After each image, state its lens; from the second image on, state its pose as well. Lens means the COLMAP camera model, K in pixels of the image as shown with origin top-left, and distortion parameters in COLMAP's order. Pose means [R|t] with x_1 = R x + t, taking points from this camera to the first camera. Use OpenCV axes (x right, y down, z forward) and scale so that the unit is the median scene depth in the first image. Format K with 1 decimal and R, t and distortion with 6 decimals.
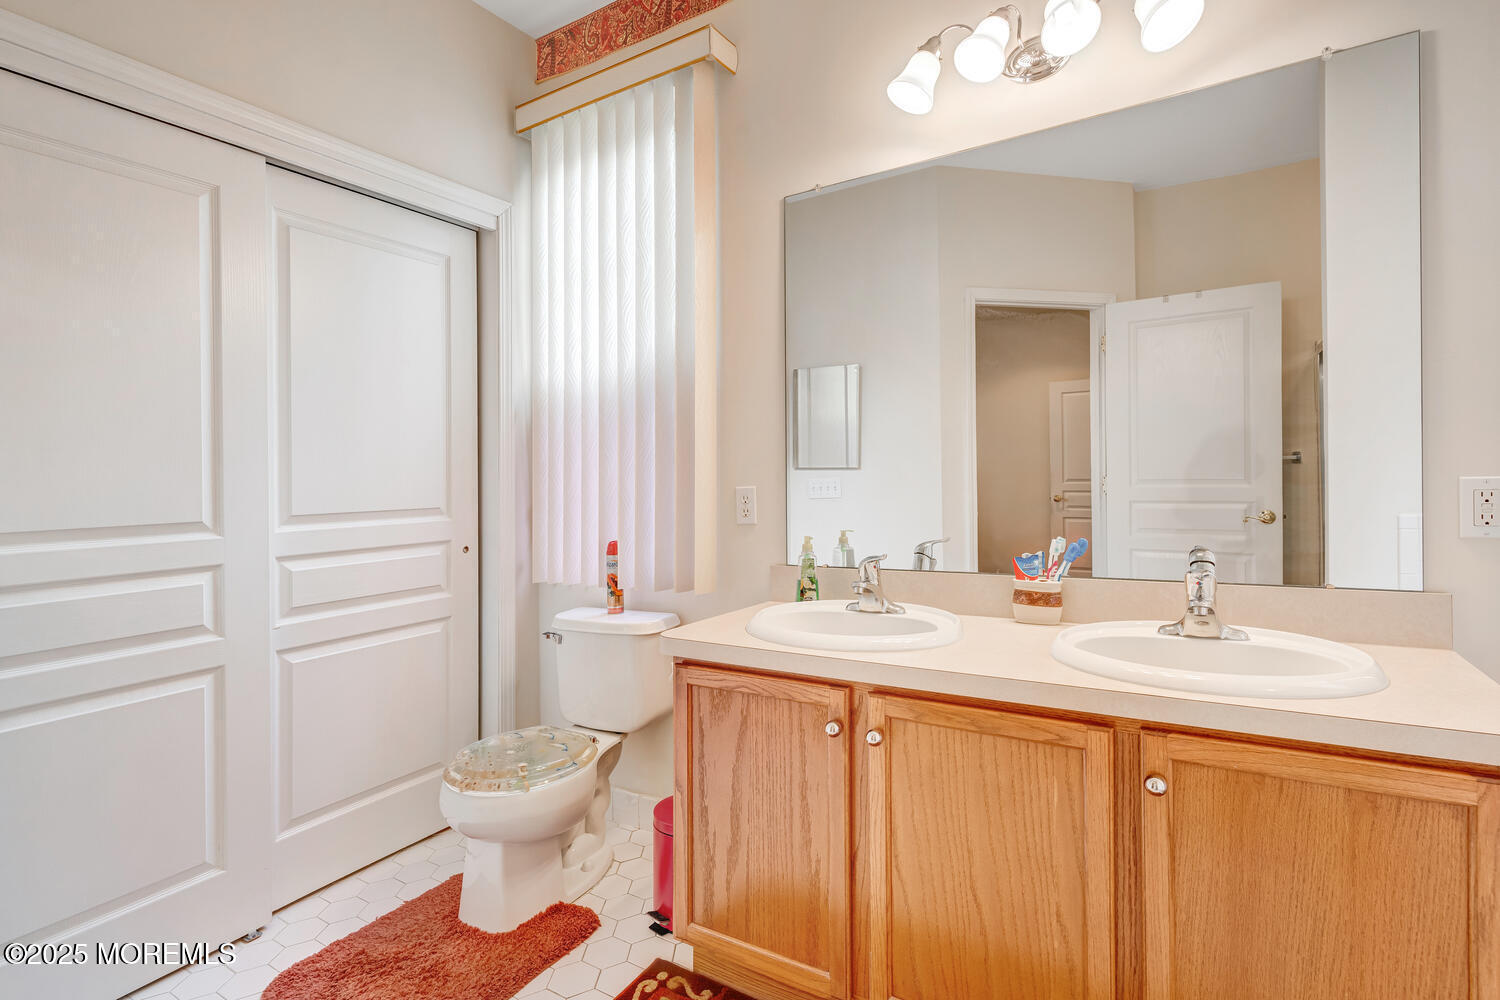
lens RADIAL K [[732.7, 0, 753.2], [0, 732.7, 485.2], [0, 0, 1]] dist [0.005094, 0.000838]
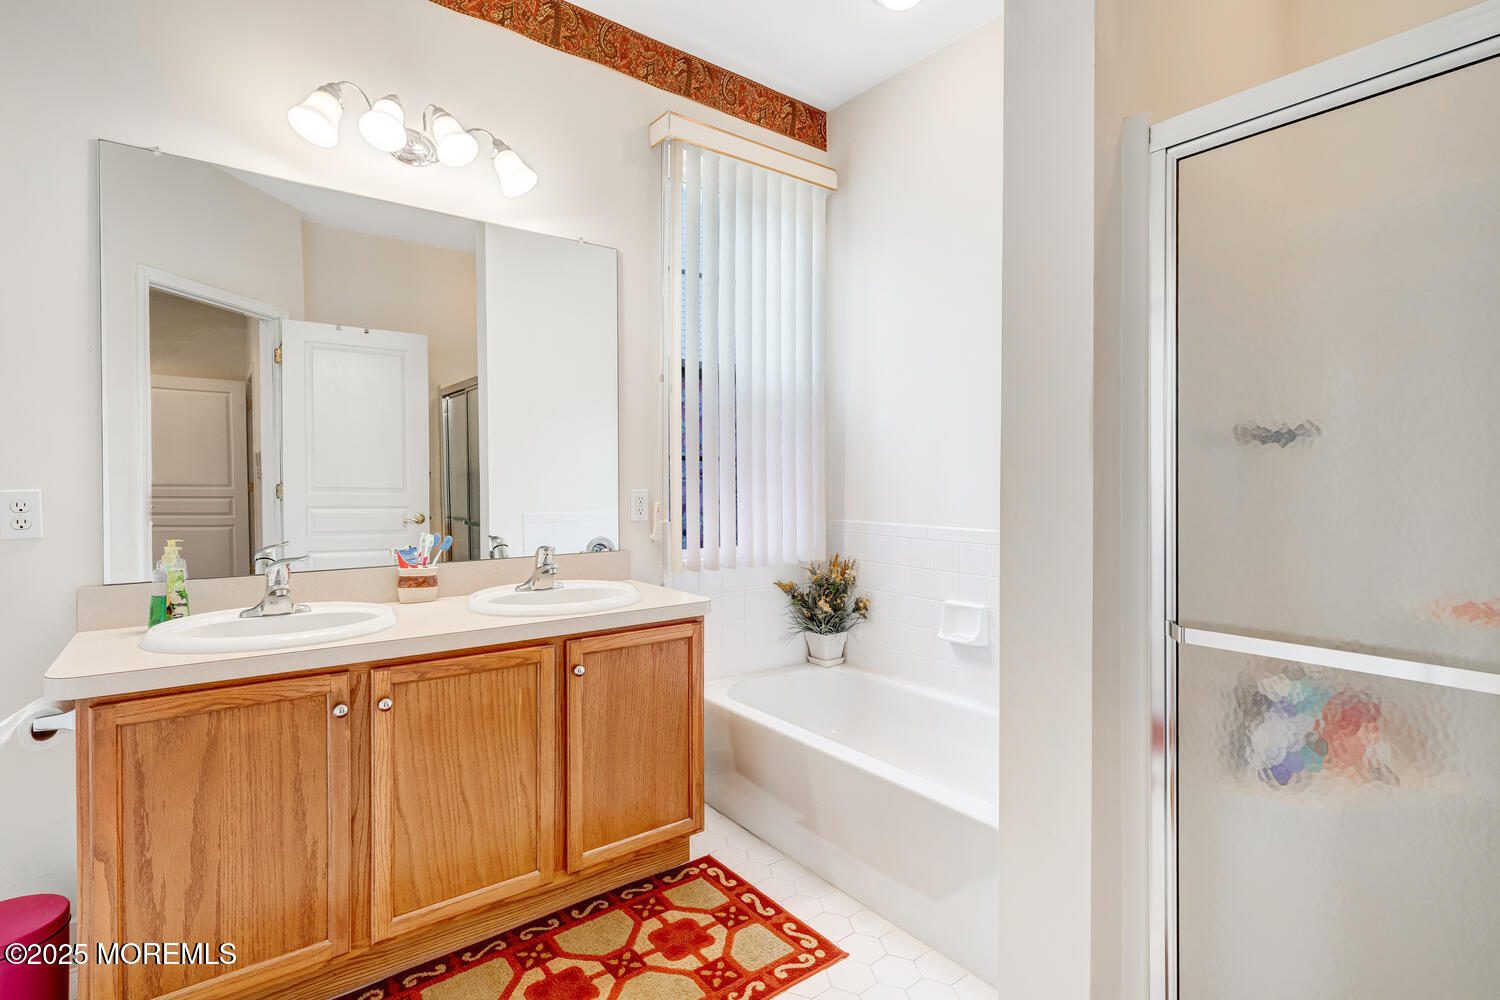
lens RADIAL K [[732.7, 0, 753.2], [0, 732.7, 485.2], [0, 0, 1]] dist [0.005094, 0.000838]
pose [[0.346577, 0.018227, 0.937845, -0.661578], [-0.005505, 0.999834, -0.017397, 0.009105], [-0.938006, 0.000866, 0.346619, 0.033571]]
